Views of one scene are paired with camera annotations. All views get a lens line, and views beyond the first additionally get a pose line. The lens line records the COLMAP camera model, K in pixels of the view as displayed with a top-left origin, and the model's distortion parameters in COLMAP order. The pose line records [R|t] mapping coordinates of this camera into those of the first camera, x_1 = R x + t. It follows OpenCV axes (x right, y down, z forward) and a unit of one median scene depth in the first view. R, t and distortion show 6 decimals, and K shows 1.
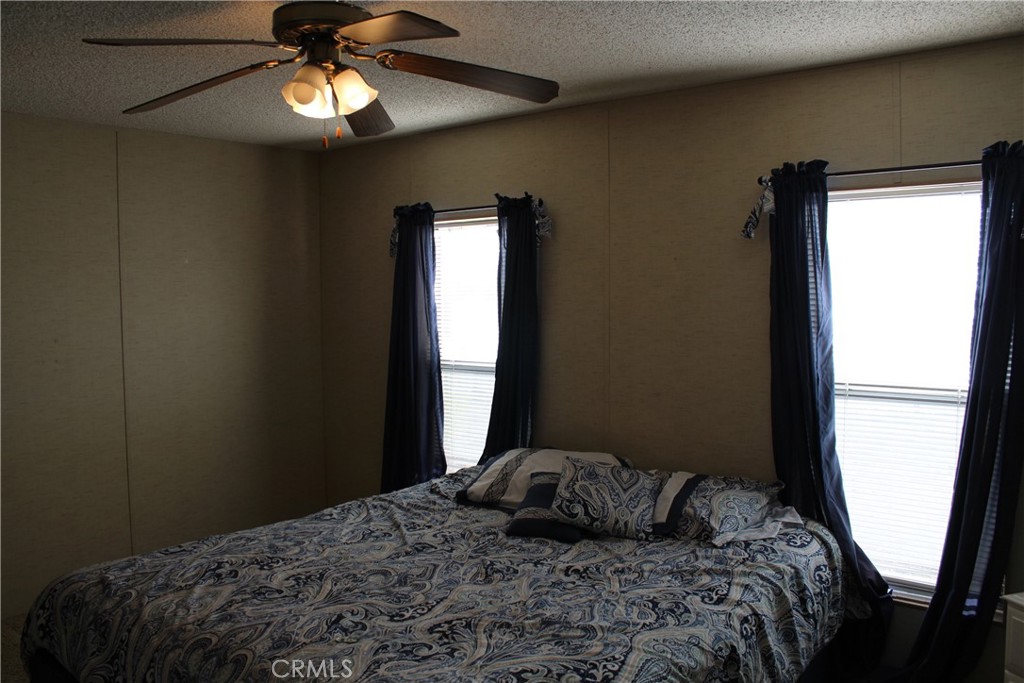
lens RADIAL K [[864.9, 0, 496.9], [0, 864.9, 337.1], [0, 0, 1]] dist [-0.163957, 0.223281]
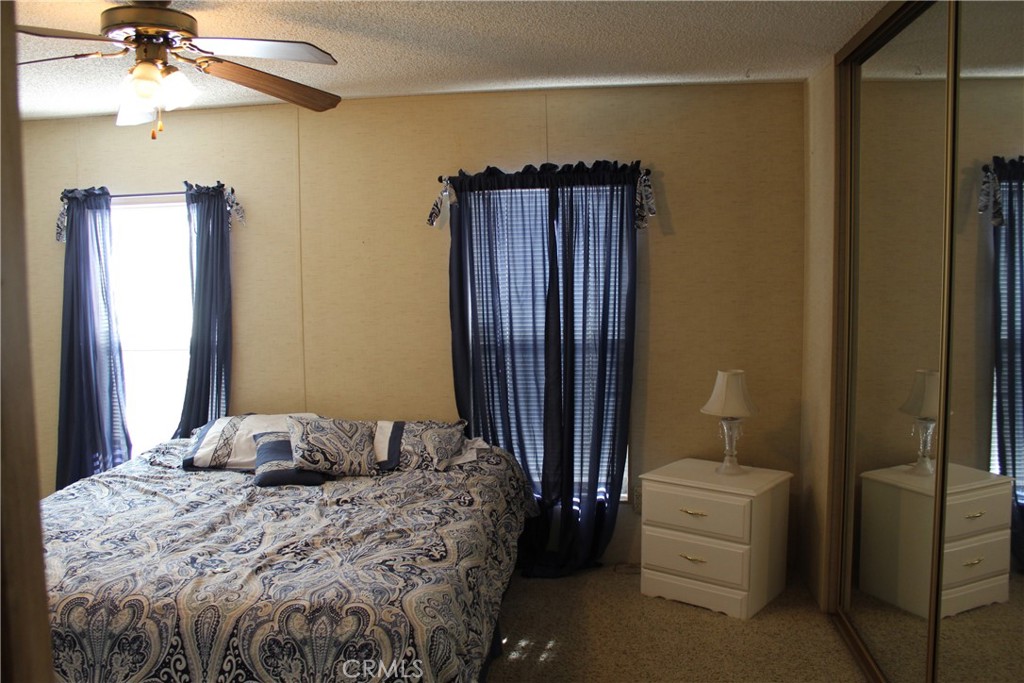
lens RADIAL K [[864.9, 0, 496.9], [0, 864.9, 337.1], [0, 0, 1]] dist [-0.163957, 0.223281]
pose [[0.851940, -0.048624, 0.521377, -0.293612], [0.039863, 0.998812, 0.028013, 0.014711], [-0.522120, -0.003082, 0.852867, -0.118994]]
